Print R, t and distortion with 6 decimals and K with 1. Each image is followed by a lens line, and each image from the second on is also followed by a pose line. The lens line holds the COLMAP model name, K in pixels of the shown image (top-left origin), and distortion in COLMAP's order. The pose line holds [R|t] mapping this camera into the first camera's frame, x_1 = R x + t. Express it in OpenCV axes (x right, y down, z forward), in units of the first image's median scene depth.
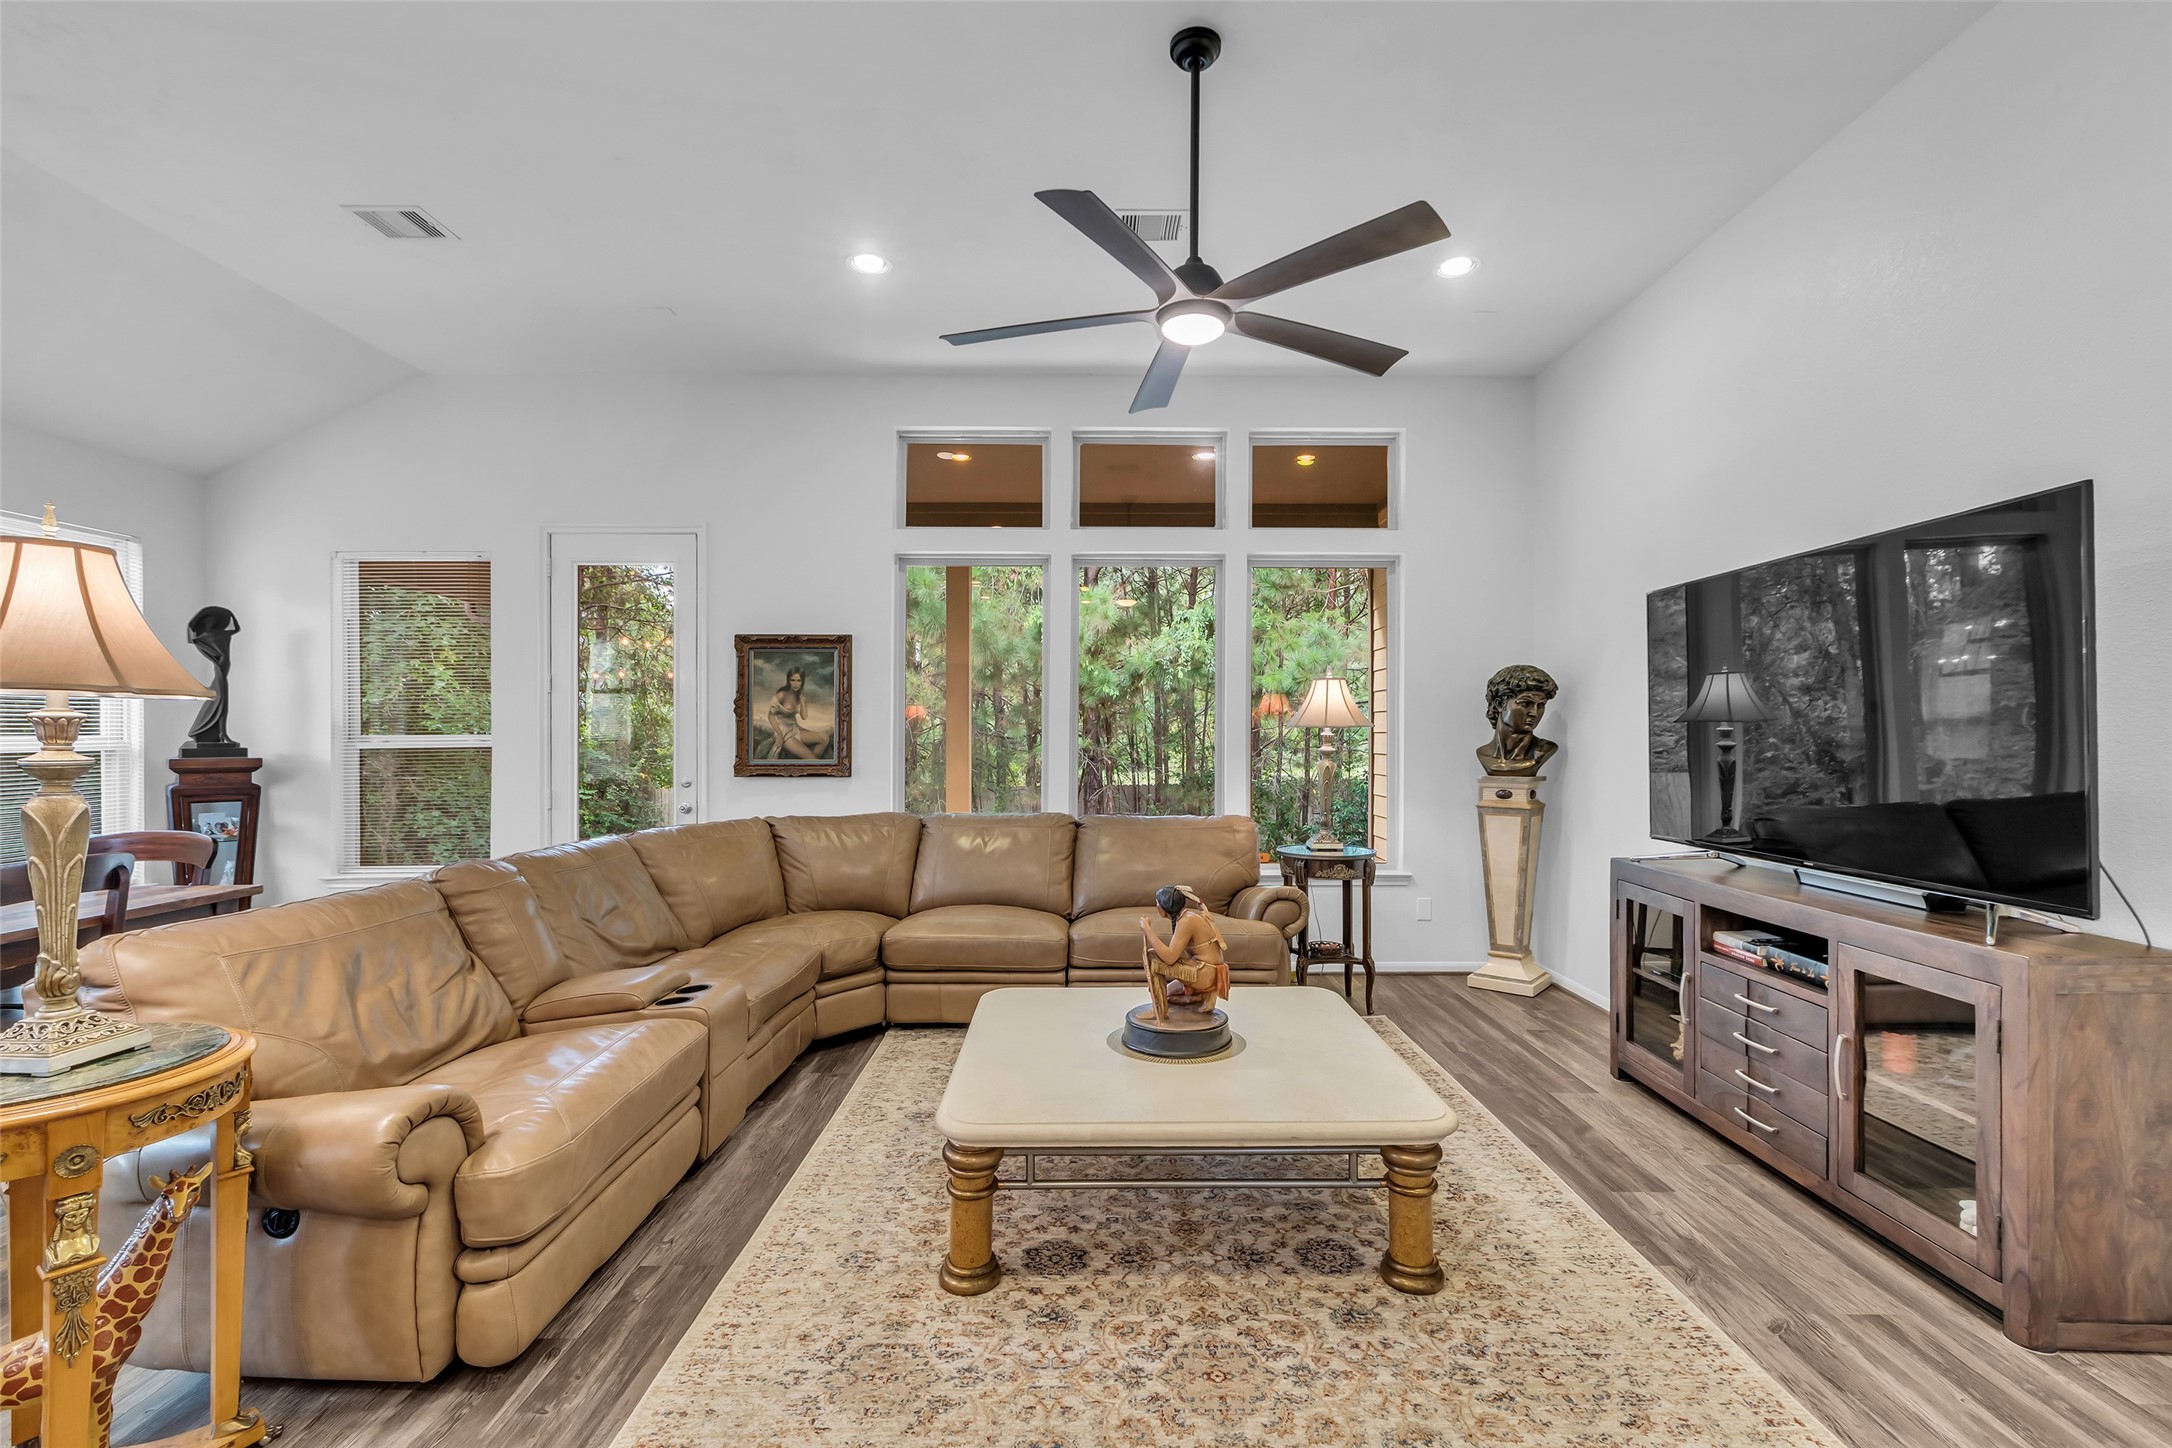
lens RADIAL K [[970.9, 0, 1103.2], [0, 970.9, 734.4], [0, 0, 1]] dist [0.005008, -0.001337]
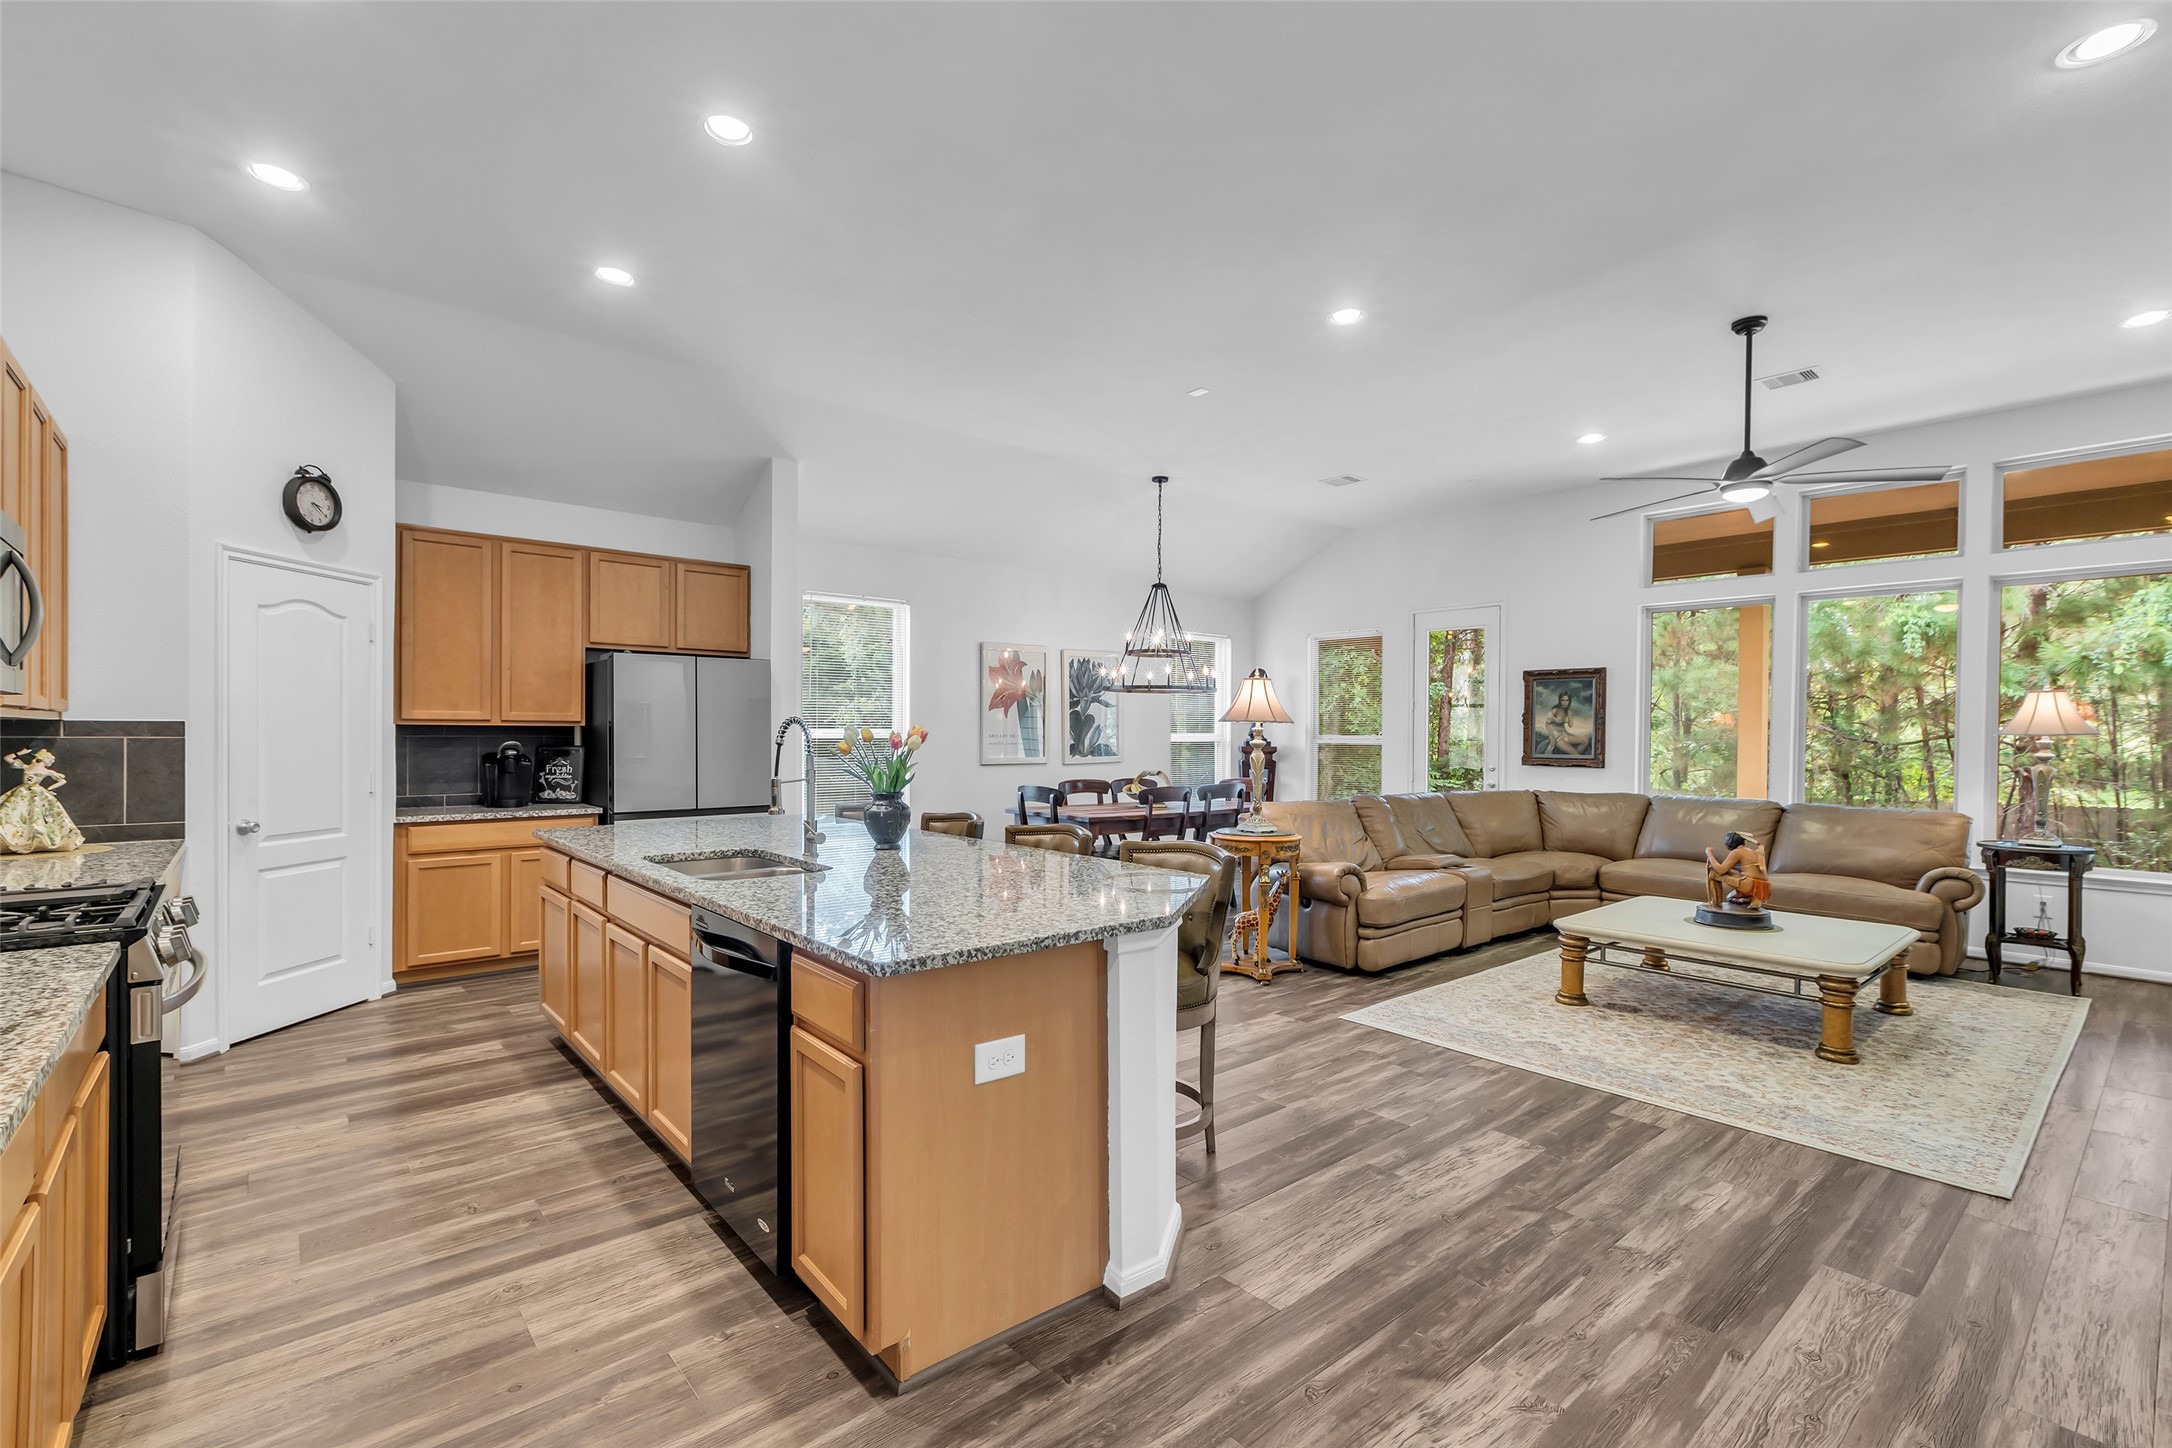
lens RADIAL K [[970.9, 0, 1092.6], [0, 970.9, 742.0], [0, 0, 1]] dist [0.005008, -0.001337]
pose [[0.647678, 0.012135, -0.761817, 0.394663], [-0.008205, 0.999926, 0.008952, -0.000498], [0.761870, 0.000452, 0.647730, -0.568772]]
